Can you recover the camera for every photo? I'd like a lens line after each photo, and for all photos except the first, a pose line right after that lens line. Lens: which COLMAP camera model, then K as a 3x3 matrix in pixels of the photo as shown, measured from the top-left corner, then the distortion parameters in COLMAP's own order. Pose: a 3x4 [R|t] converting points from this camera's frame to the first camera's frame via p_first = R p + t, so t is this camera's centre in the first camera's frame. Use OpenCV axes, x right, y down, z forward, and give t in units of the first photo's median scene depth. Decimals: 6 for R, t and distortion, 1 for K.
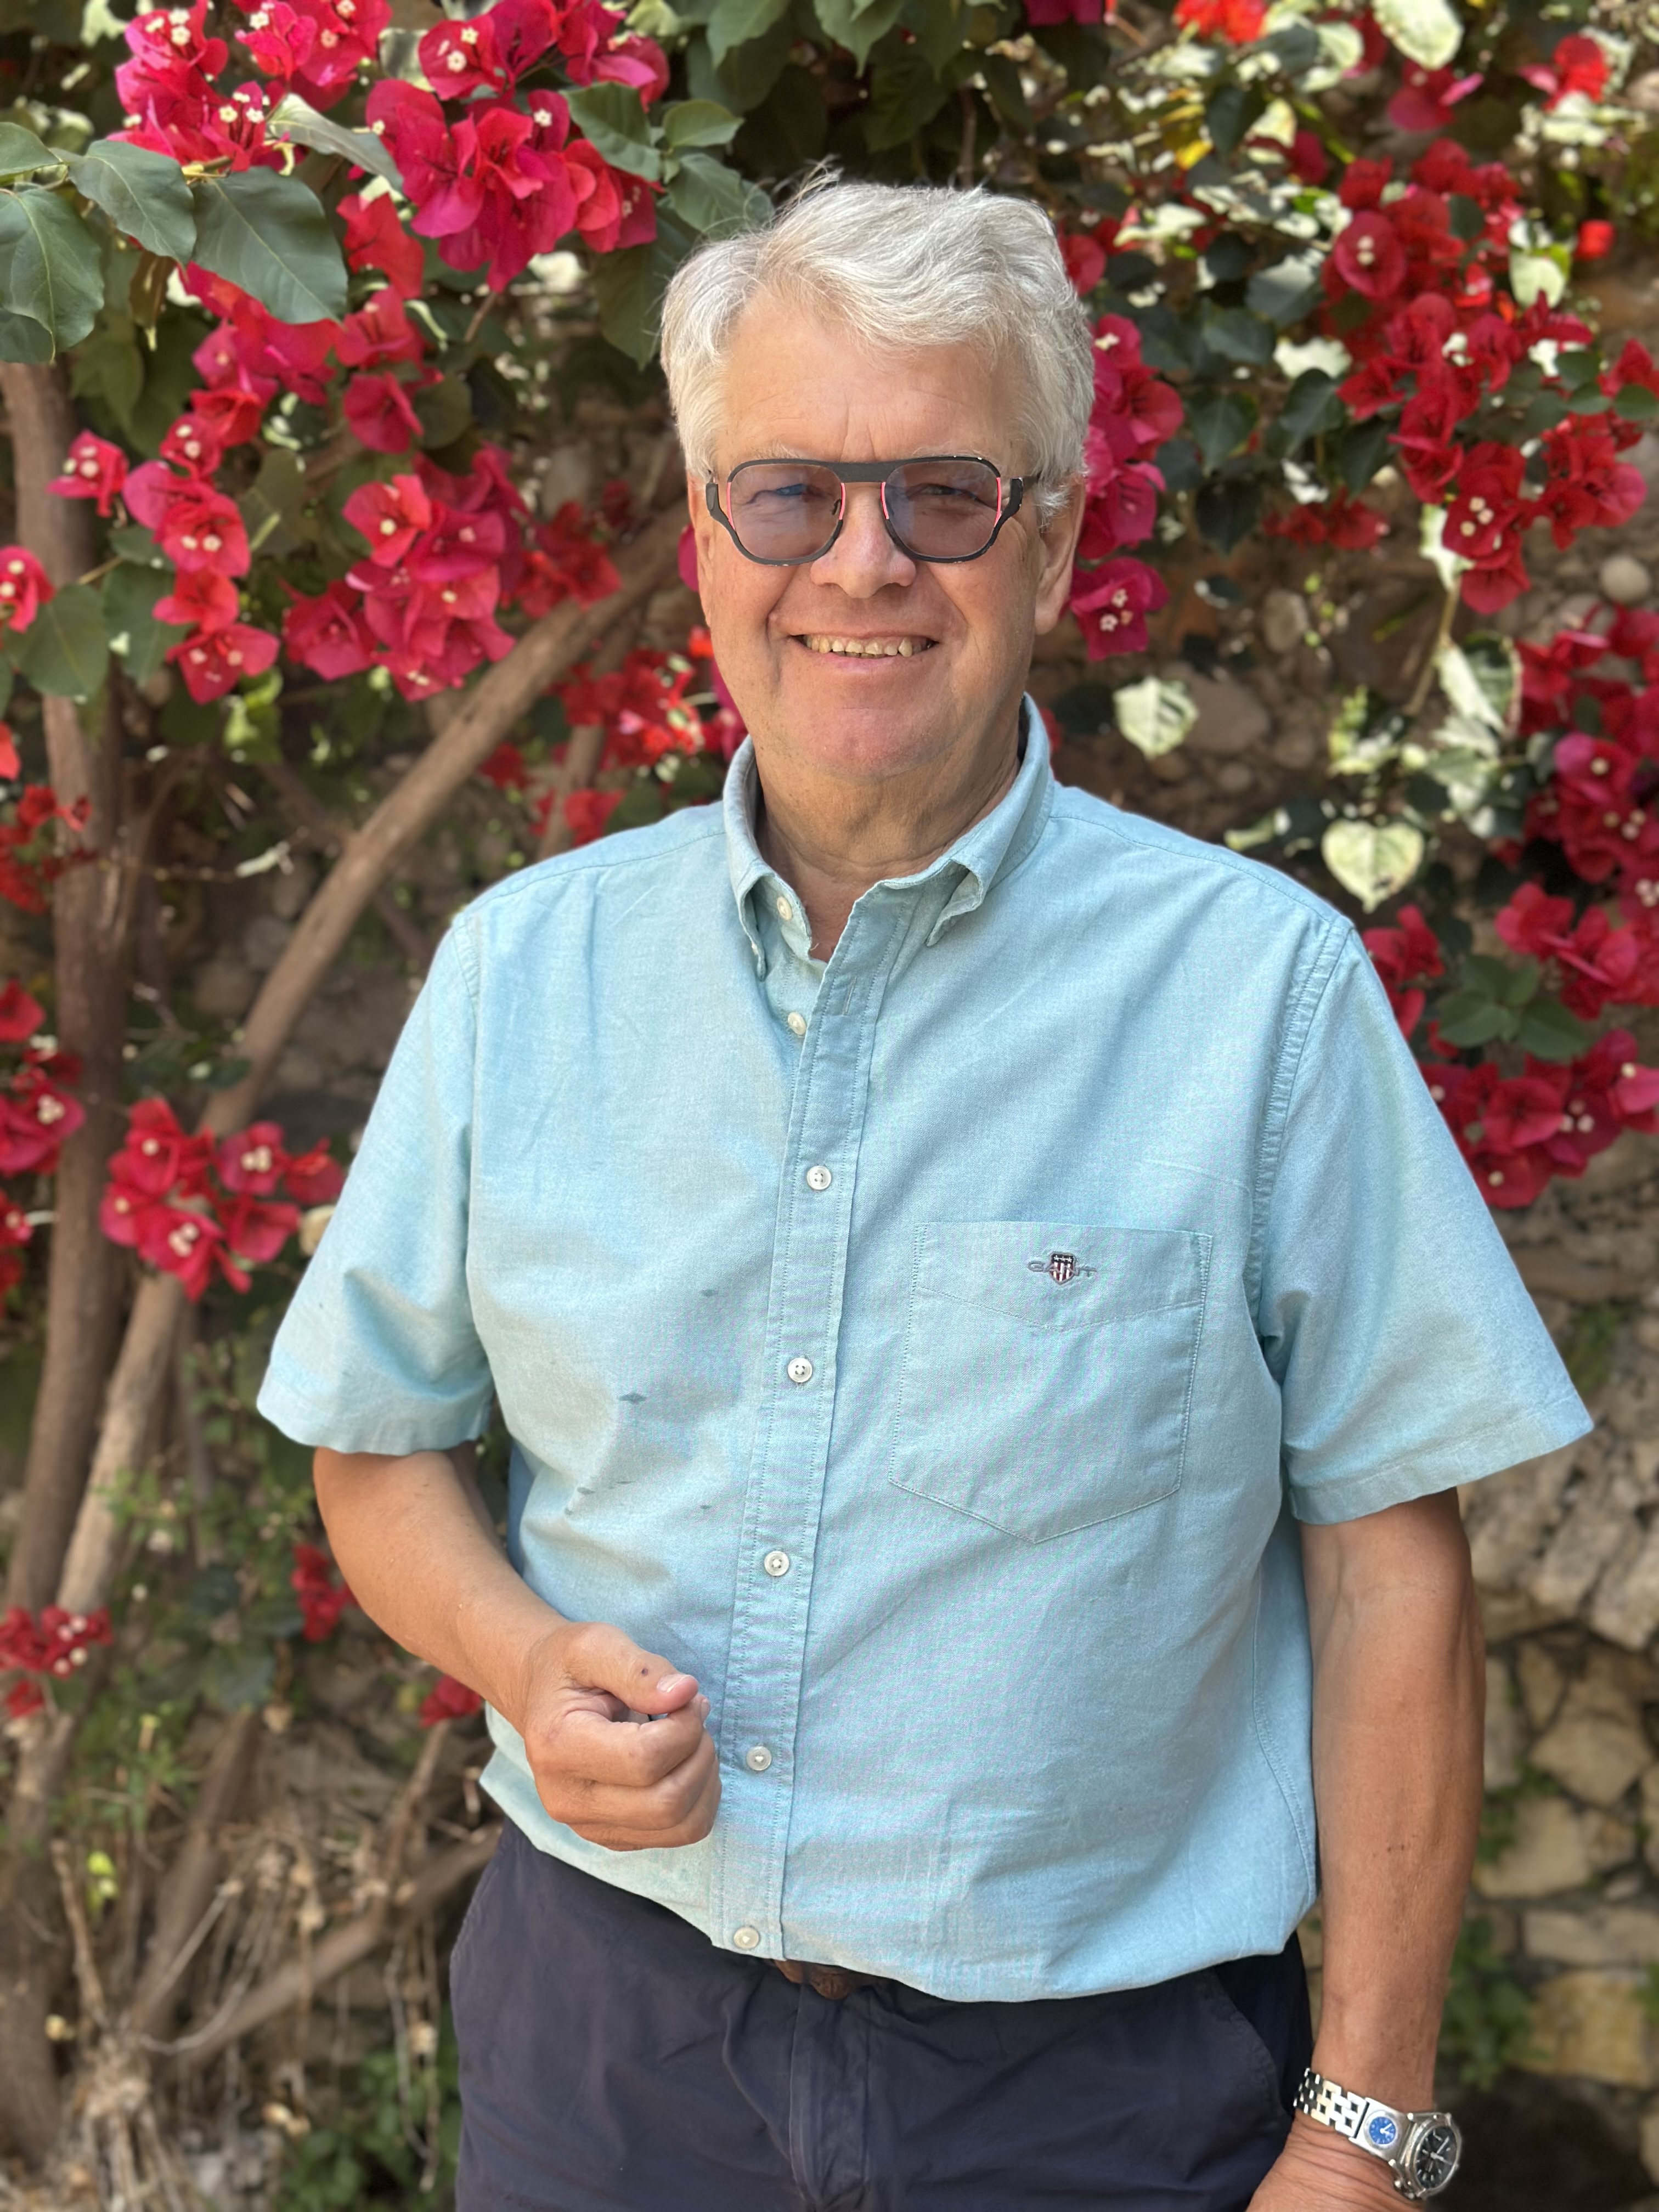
lens RADIAL K [[3124.7, 0, 828.4], [0, 3124.7, 1095.9], [0, 0, 1]] dist [0.072287, 0.000000]
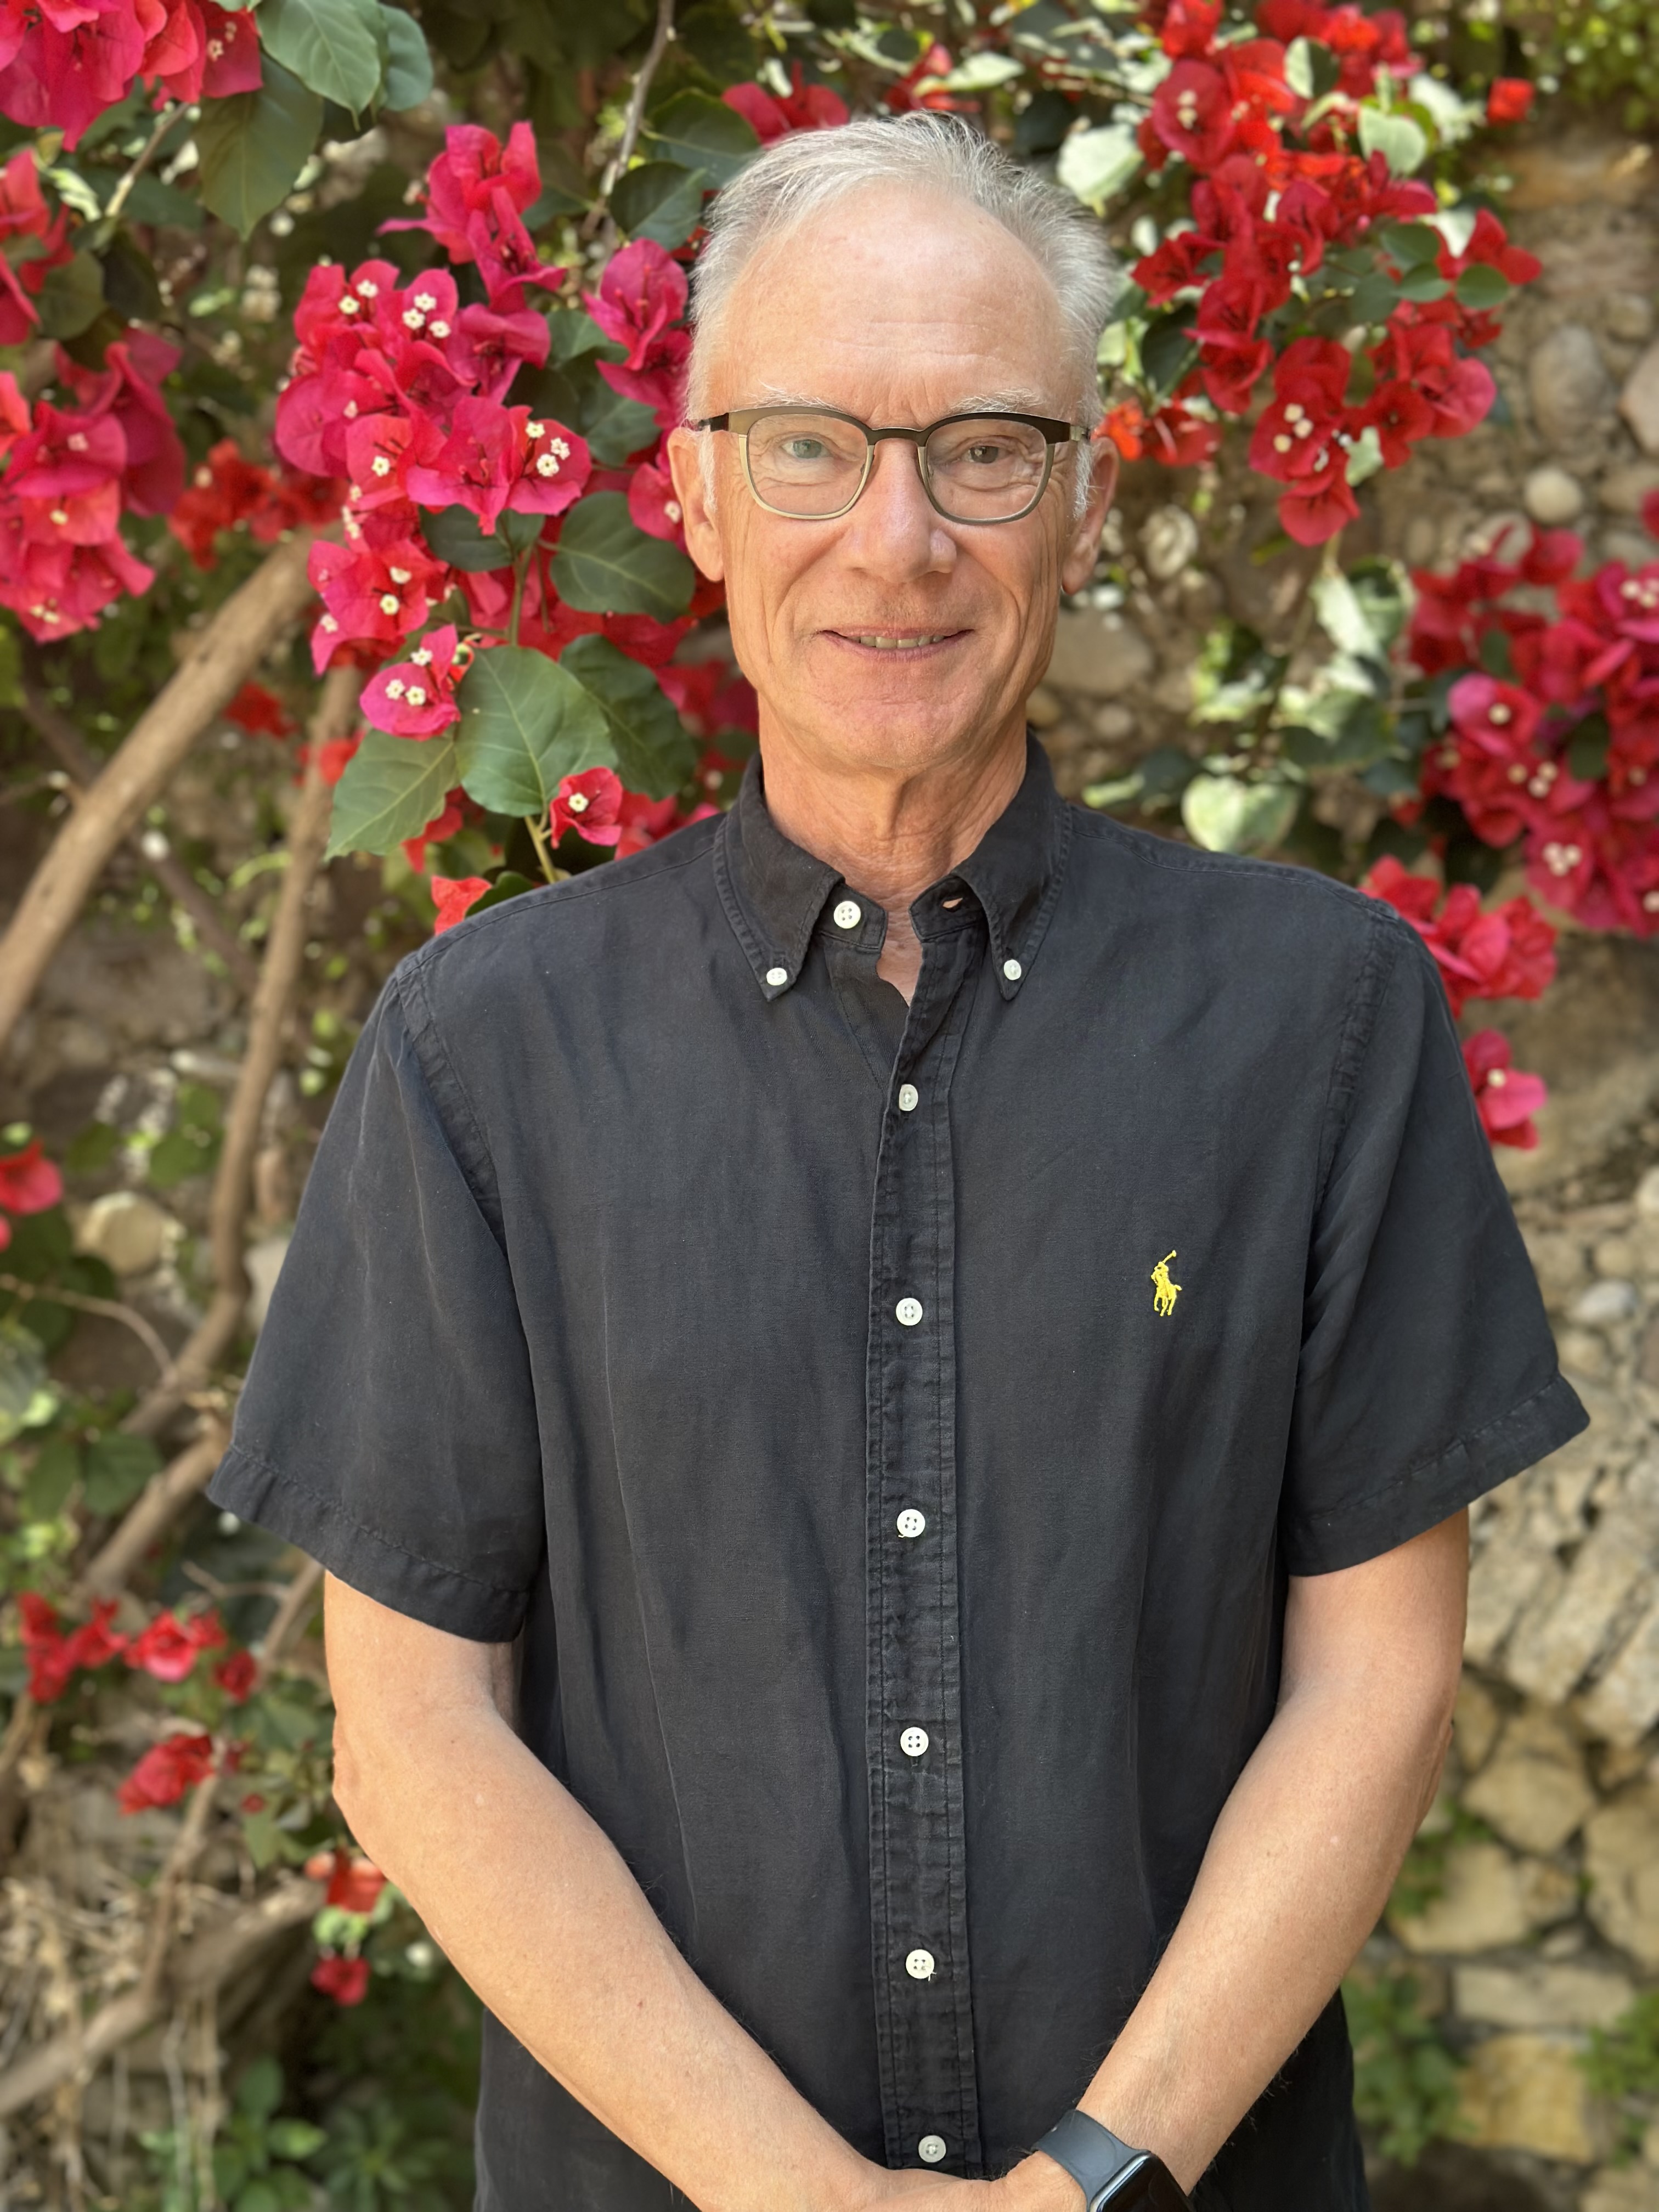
lens RADIAL K [[3124.7, 0, 833.5], [0, 3124.7, 1105.2], [0, 0, 1]] dist [0.072287, 0.000000]
pose [[0.999662, 0.002586, -0.025850, 0.080062], [-0.001745, 0.999470, 0.032495, -0.023474], [0.025920, -0.032439, 0.999138, 0.118781]]
